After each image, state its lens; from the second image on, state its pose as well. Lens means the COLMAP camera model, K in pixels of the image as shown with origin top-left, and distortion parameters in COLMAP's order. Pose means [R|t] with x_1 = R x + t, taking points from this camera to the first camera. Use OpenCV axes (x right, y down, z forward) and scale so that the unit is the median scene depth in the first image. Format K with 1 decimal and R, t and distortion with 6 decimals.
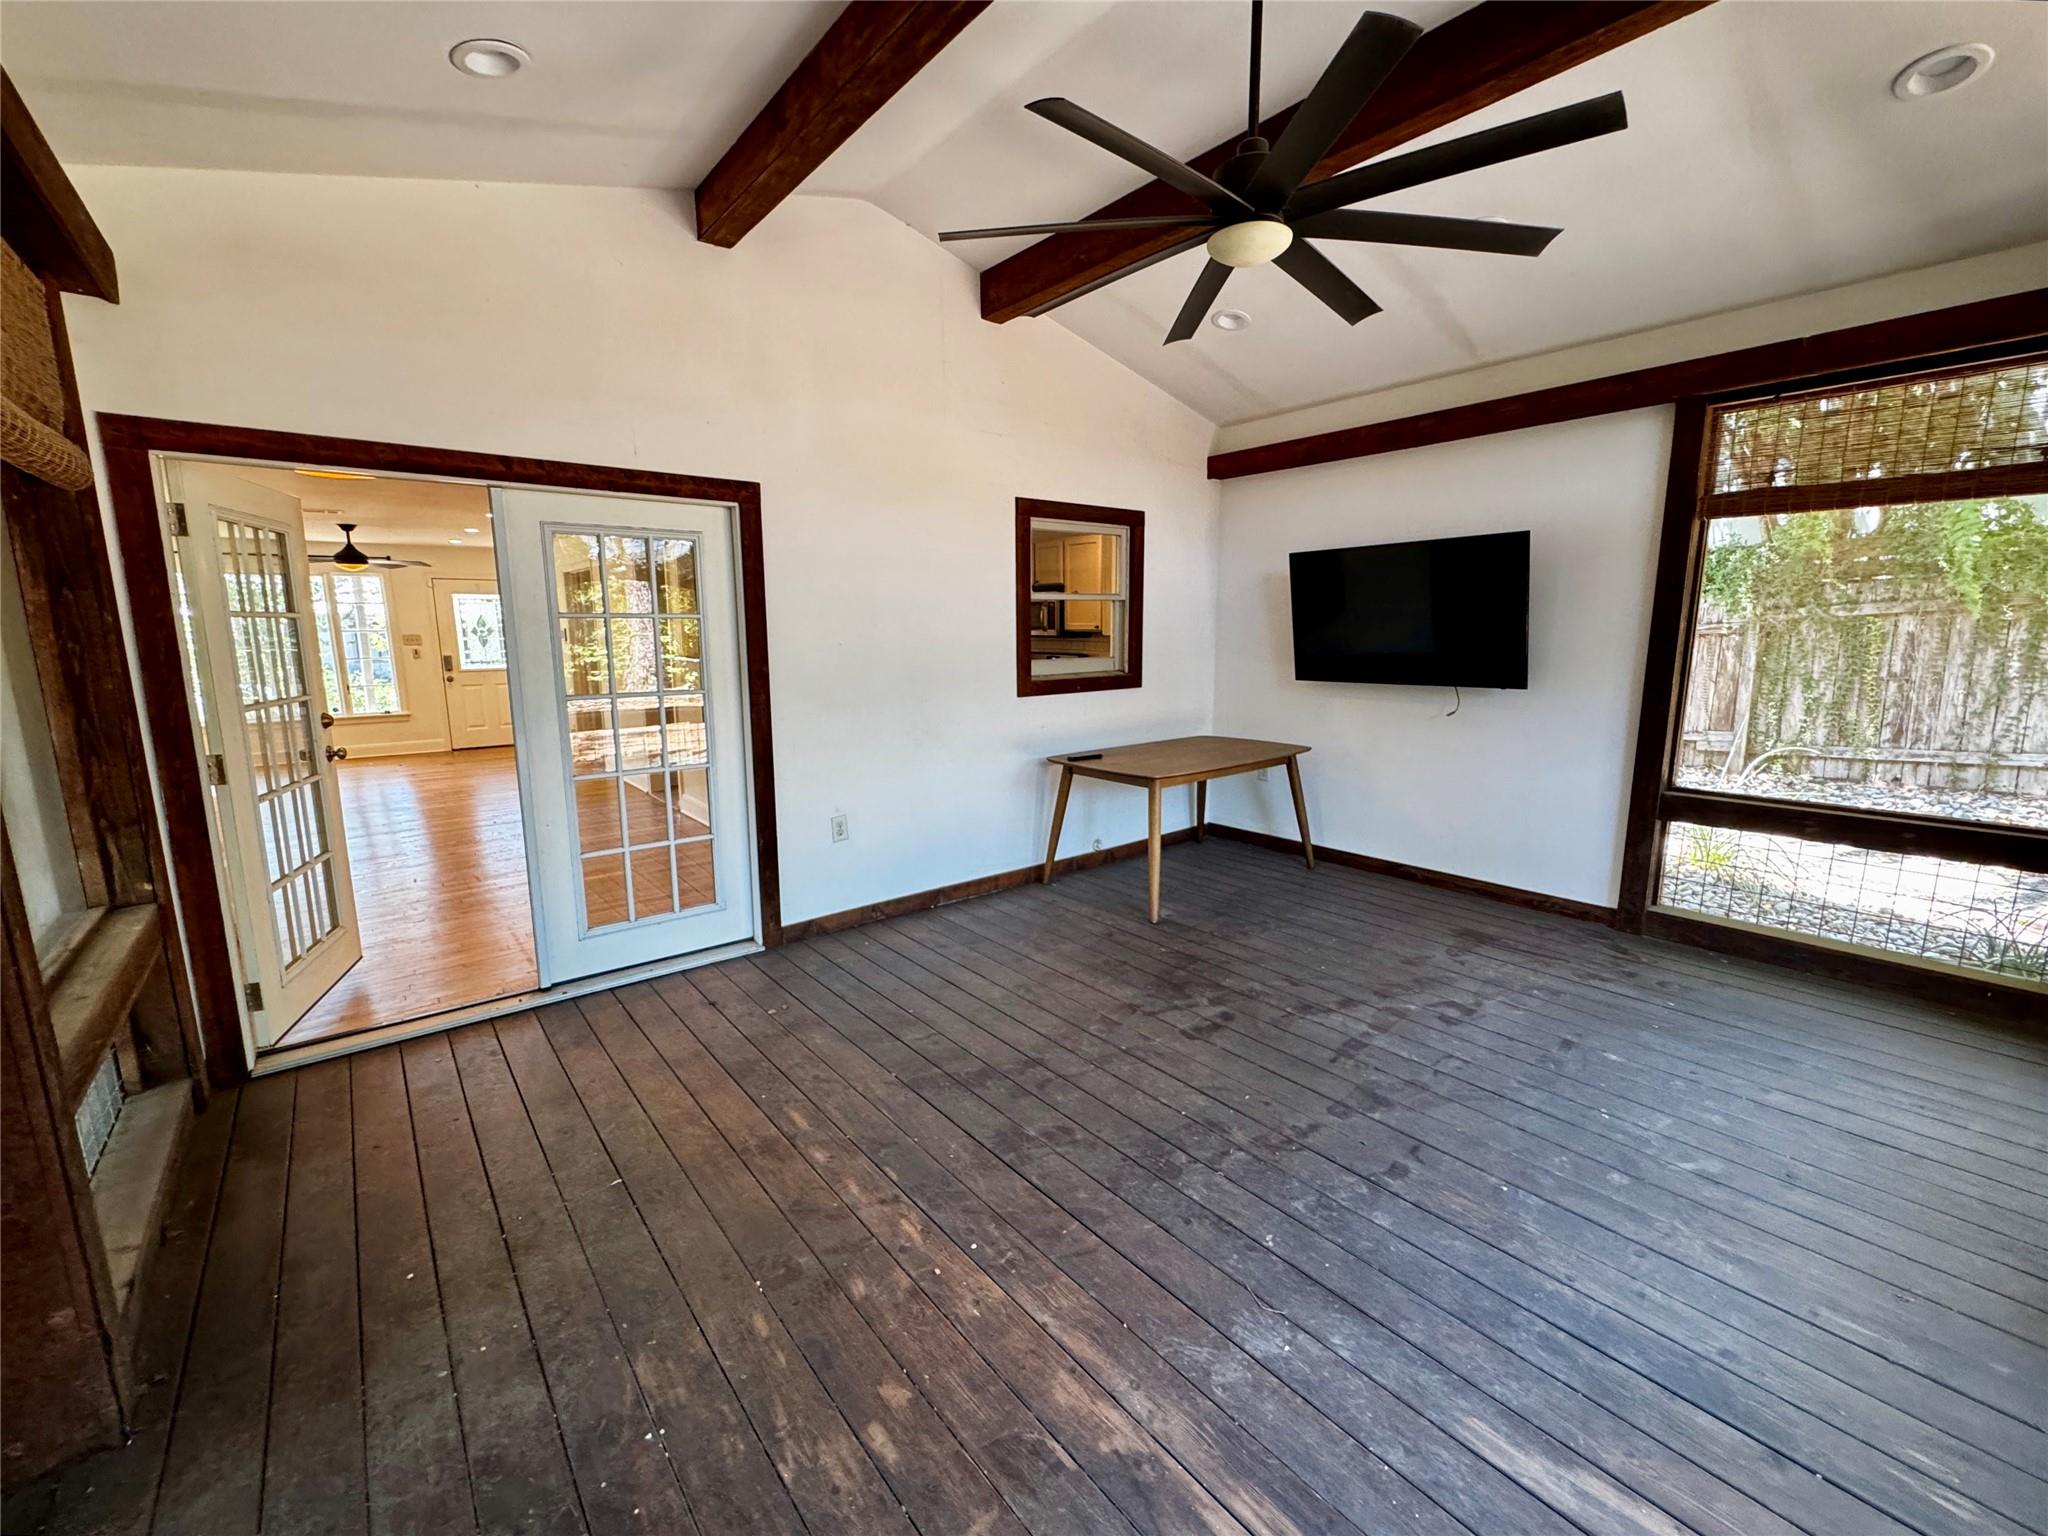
lens RADIAL K [[837.4, 0, 1024.0], [0, 837.4, 768.0], [0, 0, 1]] dist [0.000037, -0.000574]
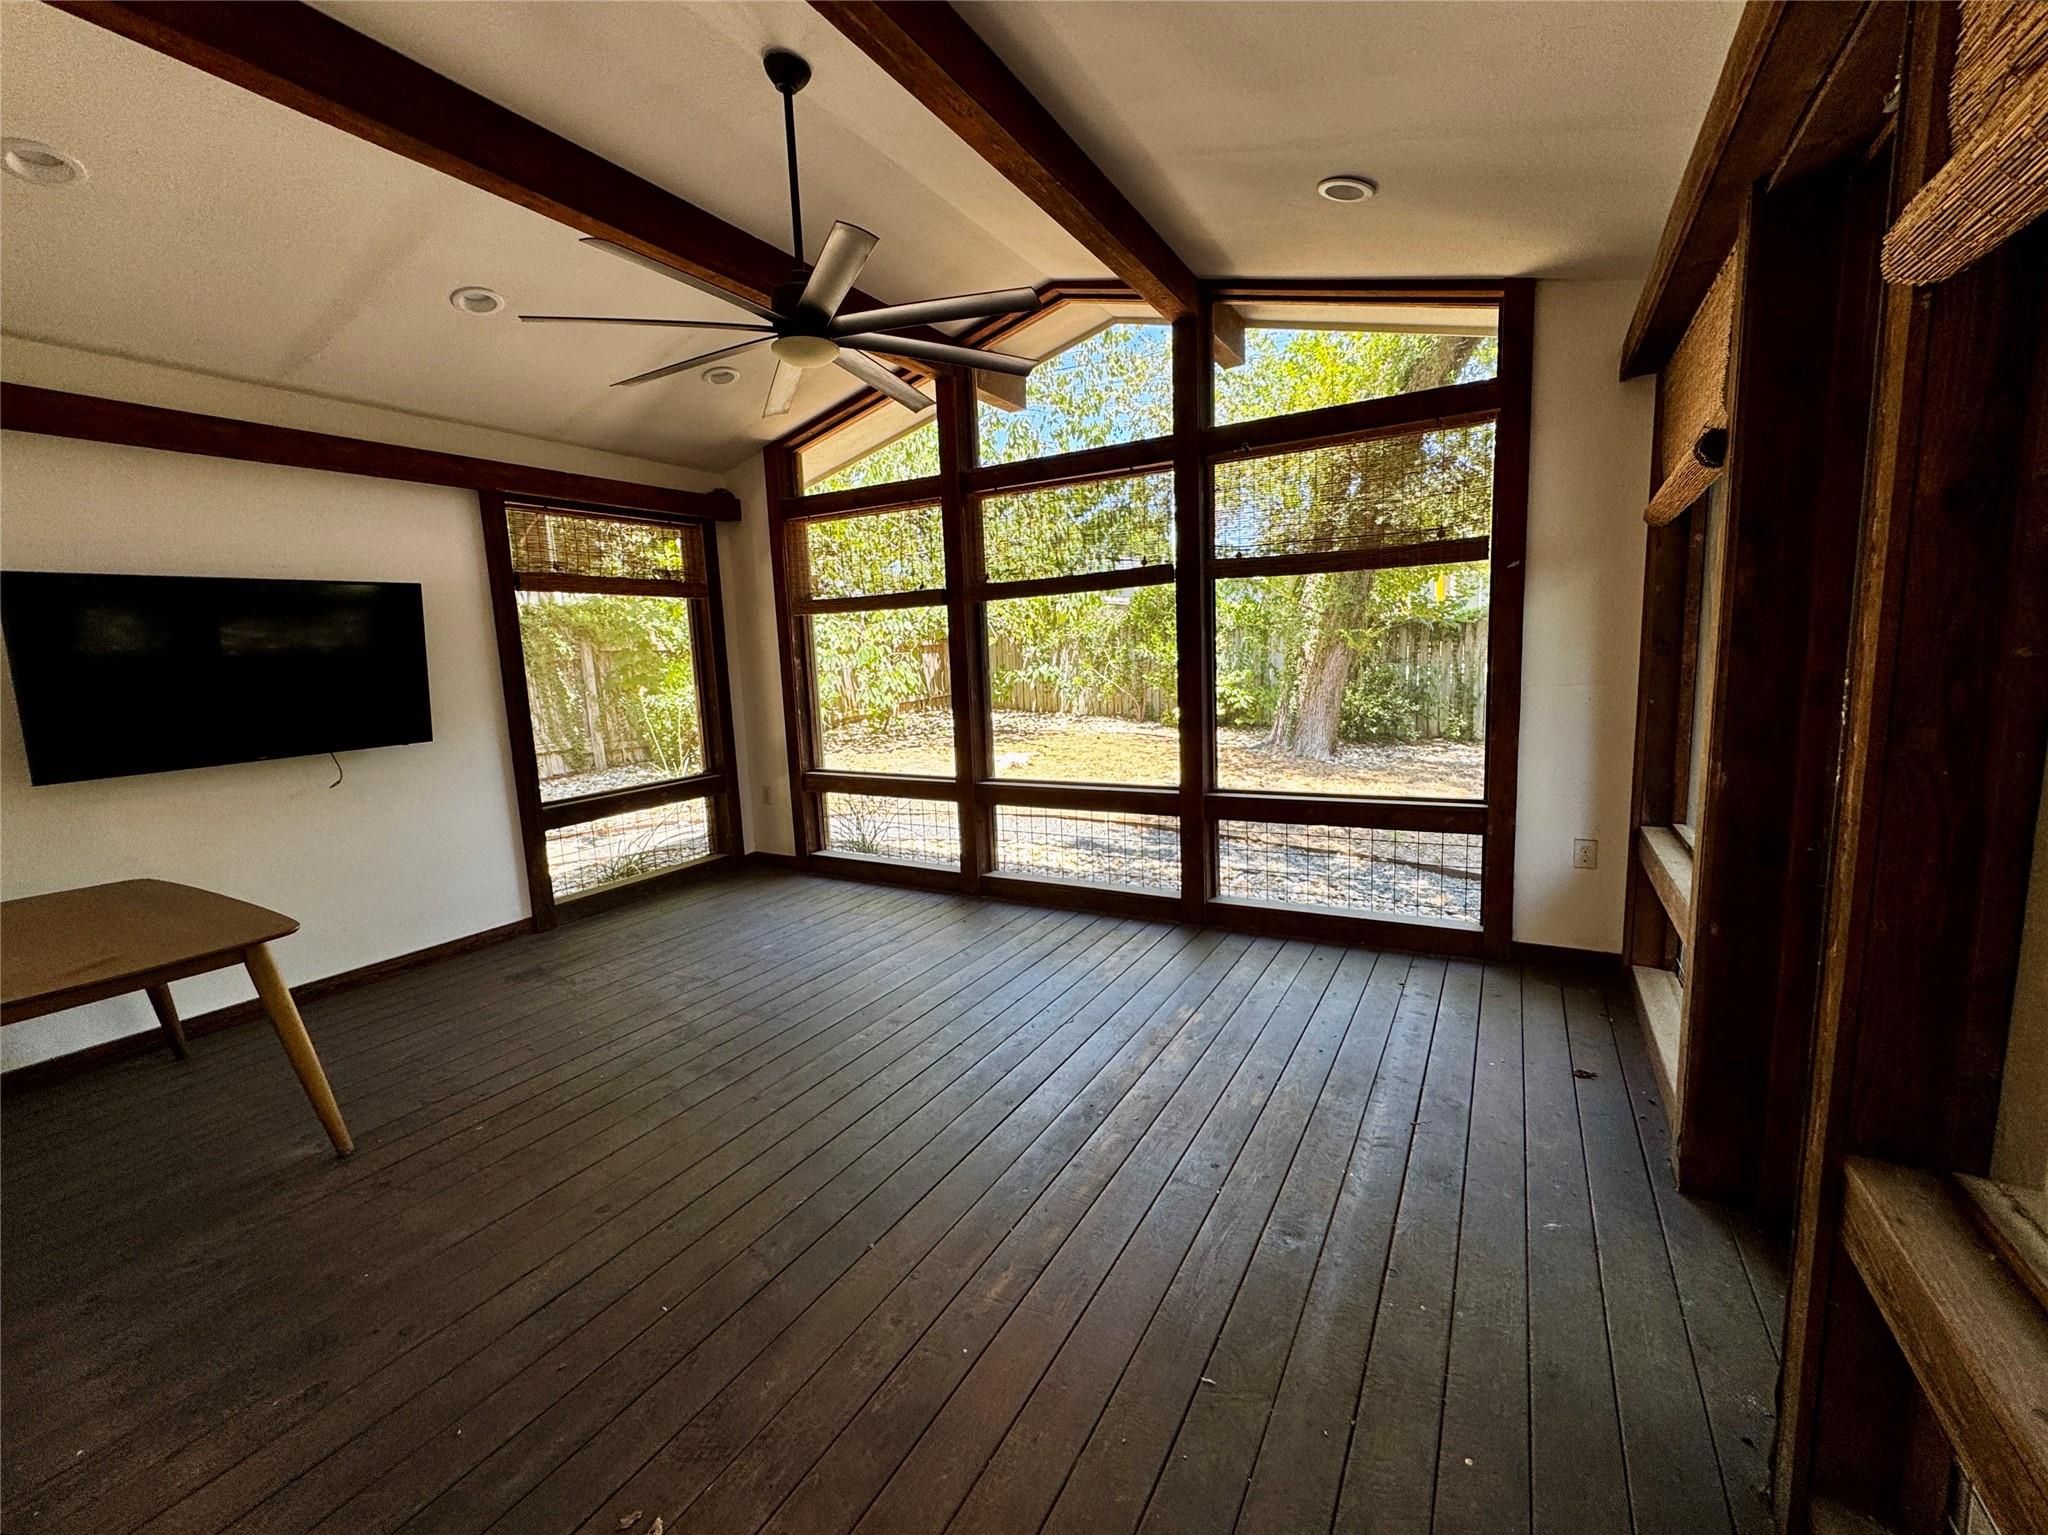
lens RADIAL K [[837.4, 0, 1024.0], [0, 837.4, 767.5], [0, 0, 1]] dist [0.000037, -0.000574]
pose [[-0.348796, -0.106393, 0.931140, -0.624996], [0.204956, 0.960827, 0.186560, -0.113994], [-0.914513, 0.255914, -0.313327, 0.729552]]
